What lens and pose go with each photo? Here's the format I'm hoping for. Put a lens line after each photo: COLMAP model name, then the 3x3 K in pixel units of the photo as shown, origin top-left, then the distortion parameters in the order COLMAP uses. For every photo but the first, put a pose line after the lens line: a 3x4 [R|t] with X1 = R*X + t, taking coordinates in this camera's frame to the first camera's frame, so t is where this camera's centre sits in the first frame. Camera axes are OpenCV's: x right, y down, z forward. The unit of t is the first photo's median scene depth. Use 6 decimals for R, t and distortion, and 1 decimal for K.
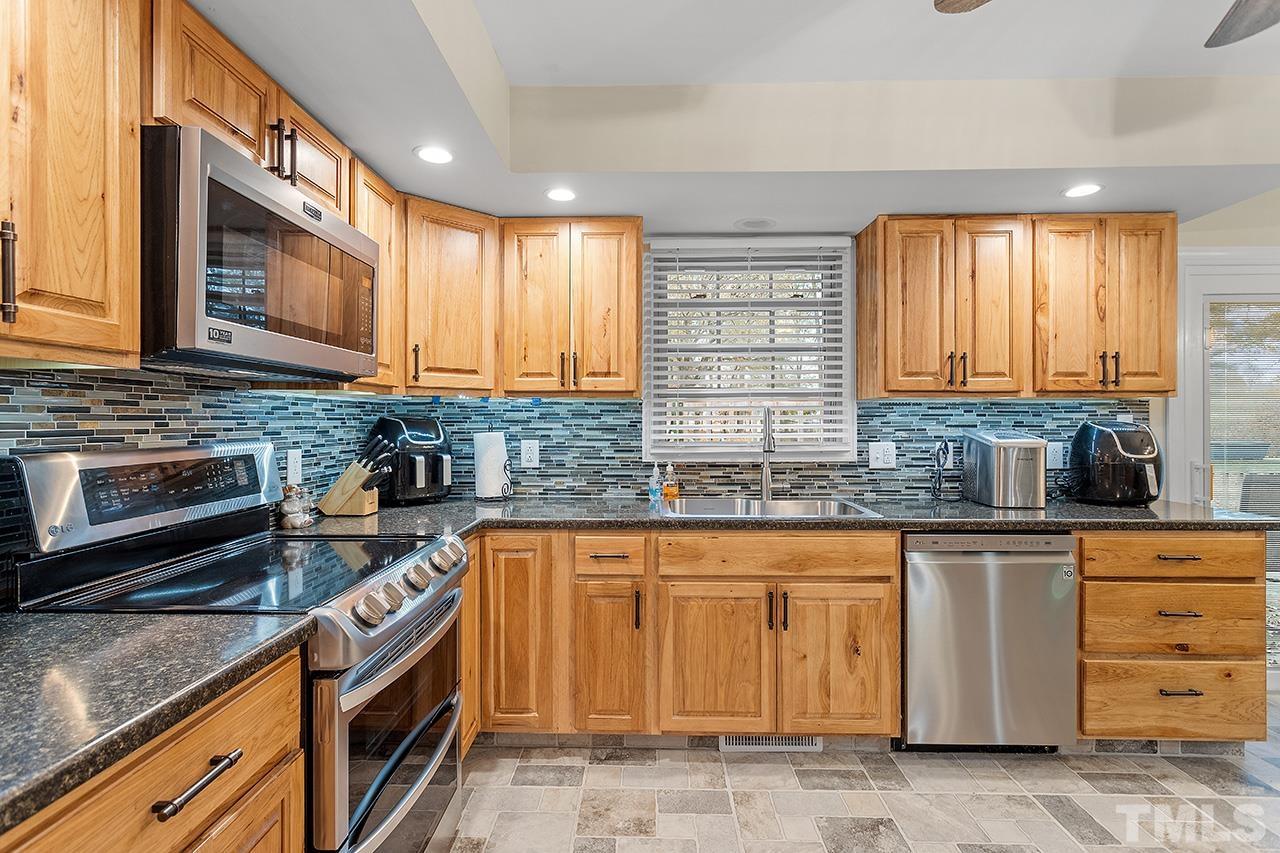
lens RADIAL K [[625.1, 0, 638.0], [0, 625.1, 417.7], [0, 0, 1]] dist [0.004631, 0.000557]
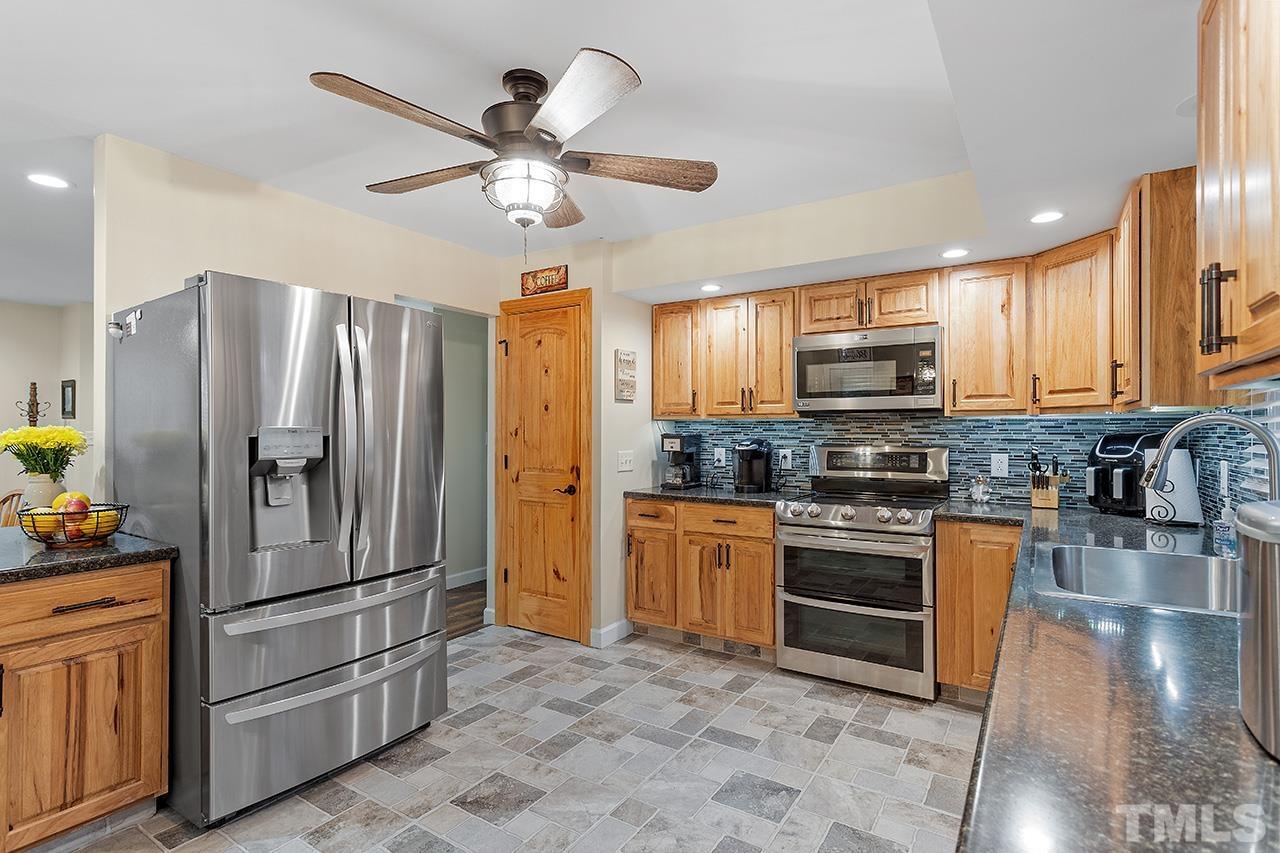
lens RADIAL K [[625.1, 0, 634.2], [0, 625.1, 424.6], [0, 0, 1]] dist [0.004631, 0.000557]
pose [[-0.534413, -0.010446, -0.845159, 1.030508], [0.002079, 0.999904, -0.013673, -0.000797], [0.845221, -0.009064, -0.534340, 0.902656]]
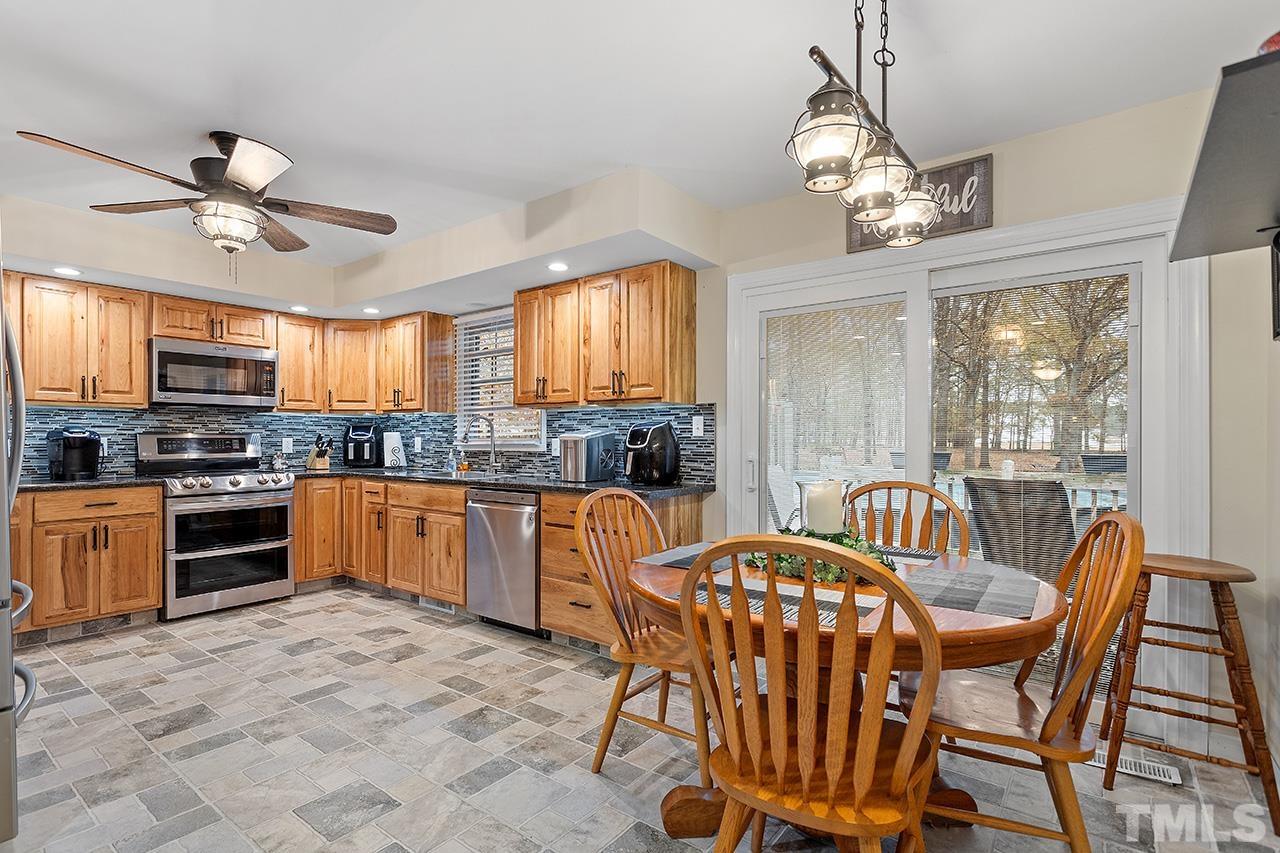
lens RADIAL K [[625.1, 0, 626.8], [0, 625.1, 437.3], [0, 0, 1]] dist [0.004631, 0.000557]
pose [[0.798204, 0.000317, -0.602387, 1.585935], [0.000855, 0.999998, 0.001658, 0.038655], [0.602386, -0.001839, 0.798202, -0.084276]]
